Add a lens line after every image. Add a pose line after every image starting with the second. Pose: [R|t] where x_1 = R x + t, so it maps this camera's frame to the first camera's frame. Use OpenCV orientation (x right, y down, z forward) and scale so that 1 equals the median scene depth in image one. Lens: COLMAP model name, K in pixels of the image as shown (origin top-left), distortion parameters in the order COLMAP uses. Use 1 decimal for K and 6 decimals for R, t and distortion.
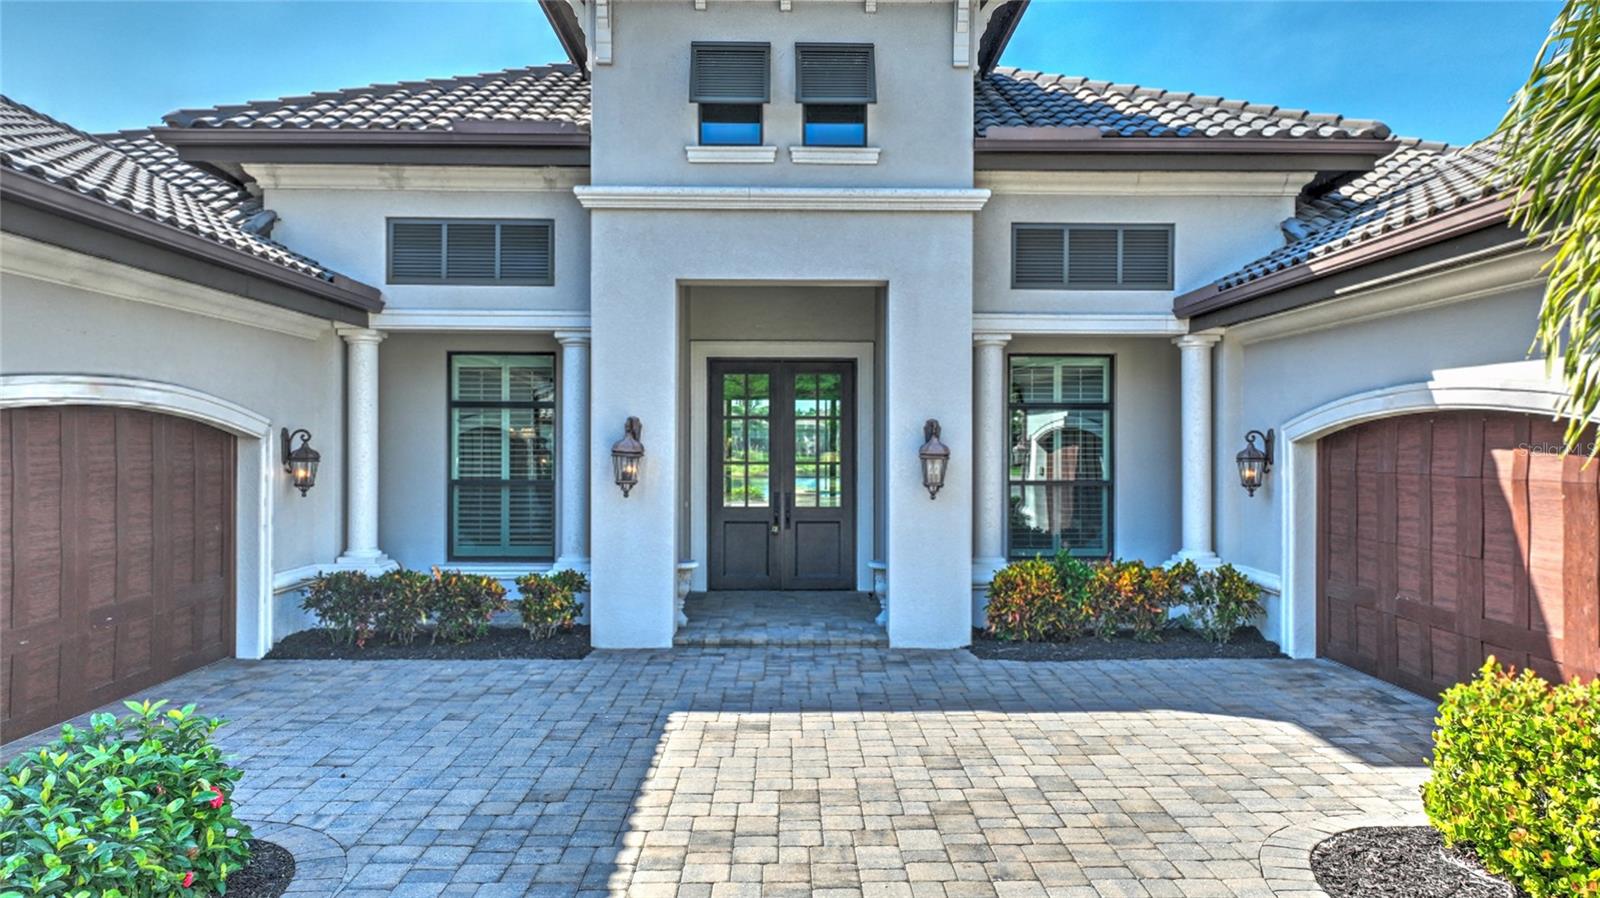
lens RADIAL K [[1137.9, 0, 800.0], [0, 1137.9, 449.0], [0, 0, 1]] dist [-0.001058, 0.000896]
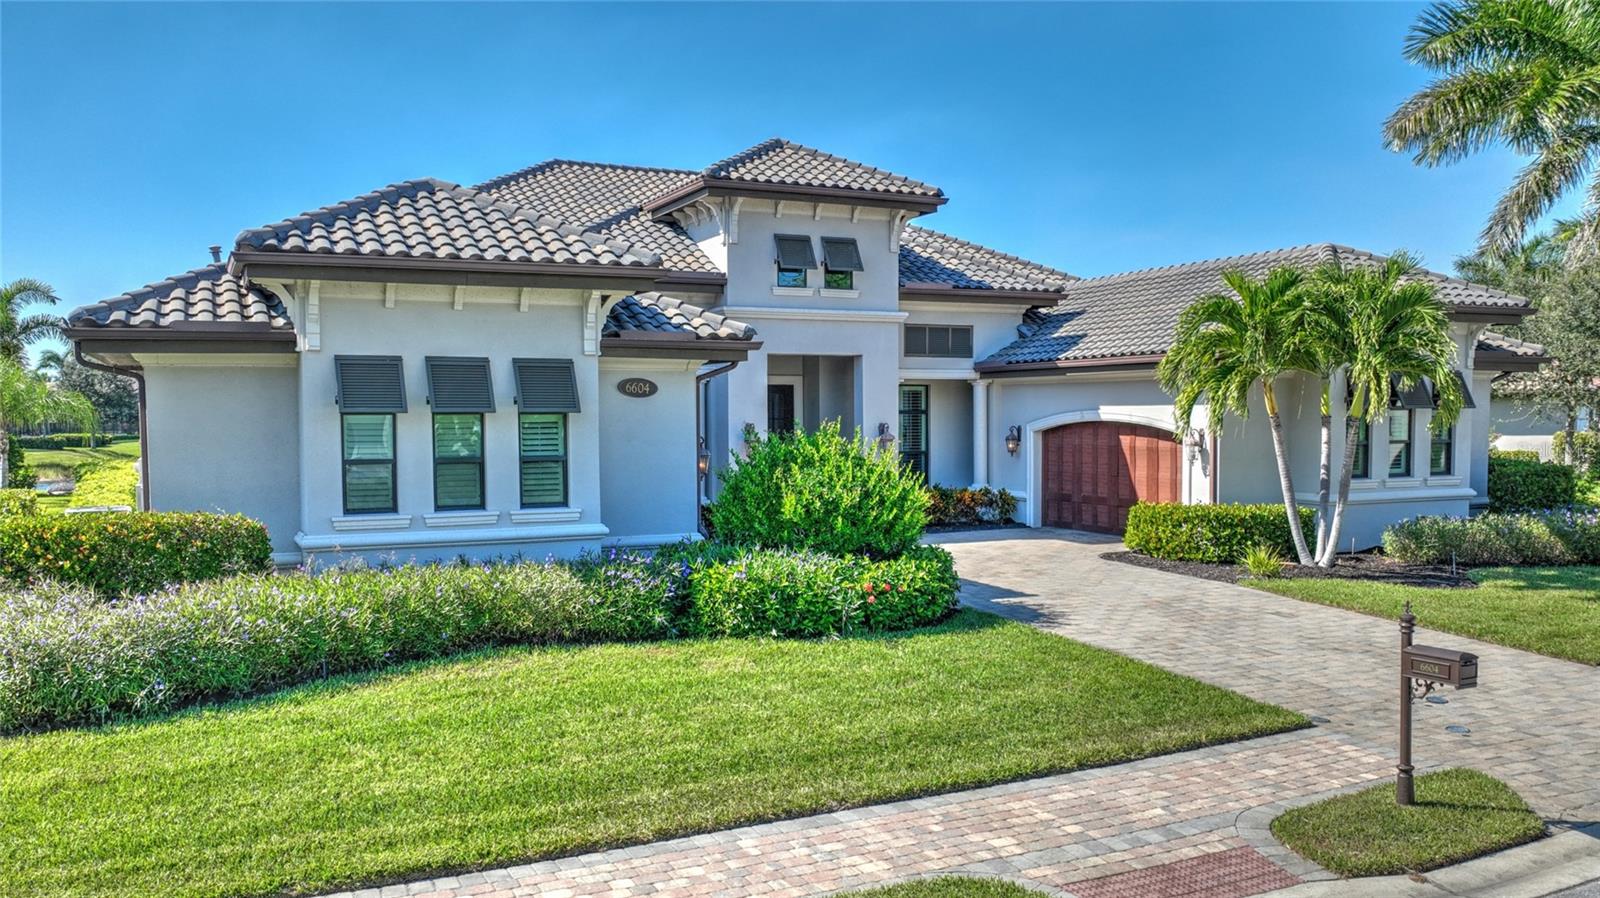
lens RADIAL K [[1289.6, 0, 808.7], [0, 1289.6, 488.3], [0, 0, 1]] dist [0.000145, 0.000462]
pose [[0.910134, -0.032032, 0.413073, -0.974915], [0.009684, 0.998379, 0.056083, -0.039181], [-0.414200, -0.047043, 0.908969, -1.082141]]
